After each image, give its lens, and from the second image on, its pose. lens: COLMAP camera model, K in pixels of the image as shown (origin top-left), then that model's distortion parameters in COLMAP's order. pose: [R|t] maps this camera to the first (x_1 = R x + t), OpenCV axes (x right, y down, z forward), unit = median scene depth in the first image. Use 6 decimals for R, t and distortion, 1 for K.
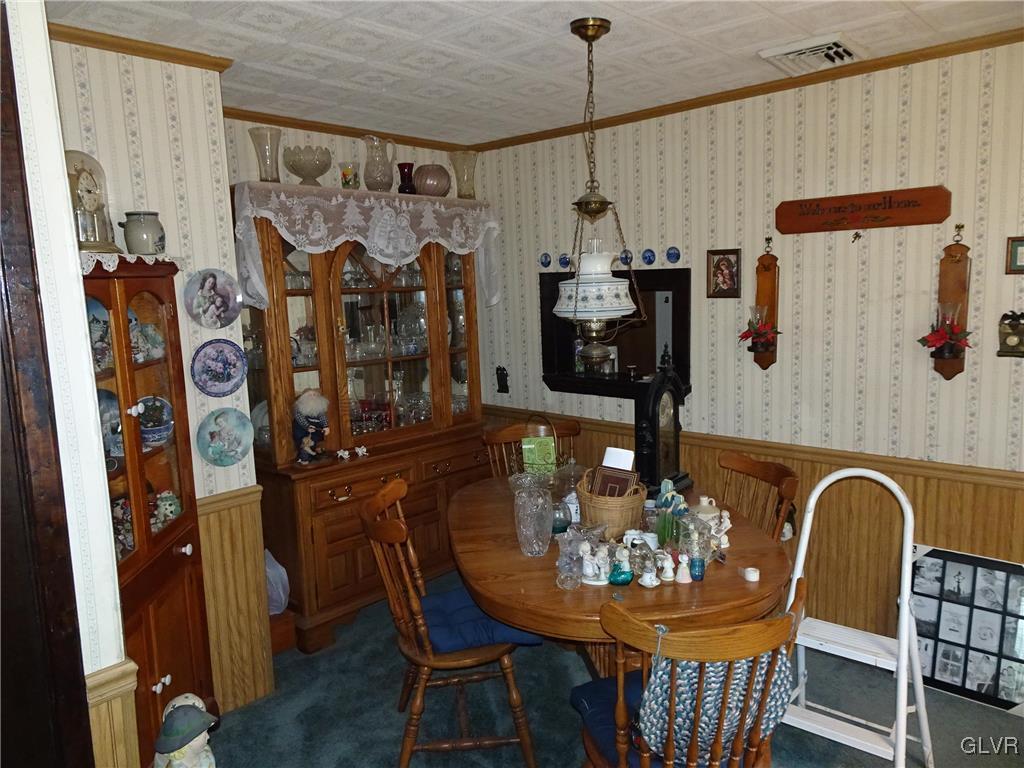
lens RADIAL K [[726.9, 0, 514.7], [0, 726.9, 381.6], [0, 0, 1]] dist [0.013791, -0.008341]
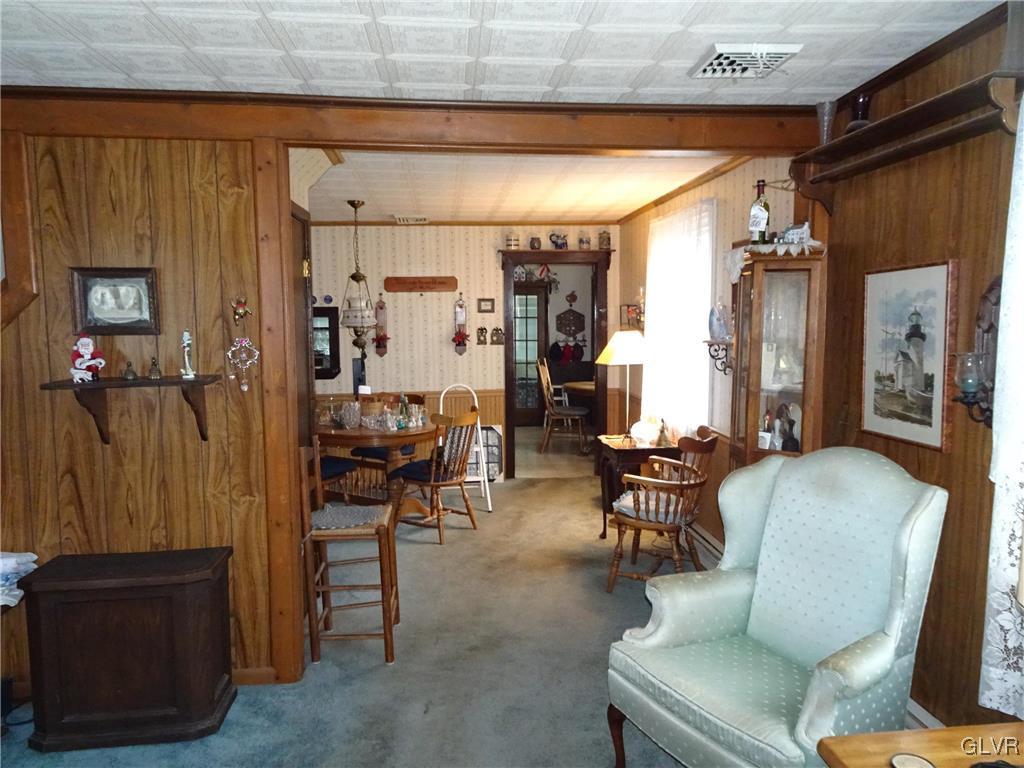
lens RADIAL K [[726.9, 0, 521.6], [0, 726.9, 382.1], [0, 0, 1]] dist [0.013791, -0.008341]
pose [[0.657962, -0.046280, 0.751628, -1.040097], [0.093448, 0.995413, -0.020512, 0.146887], [-0.747231, 0.083734, 0.659268, -0.703915]]
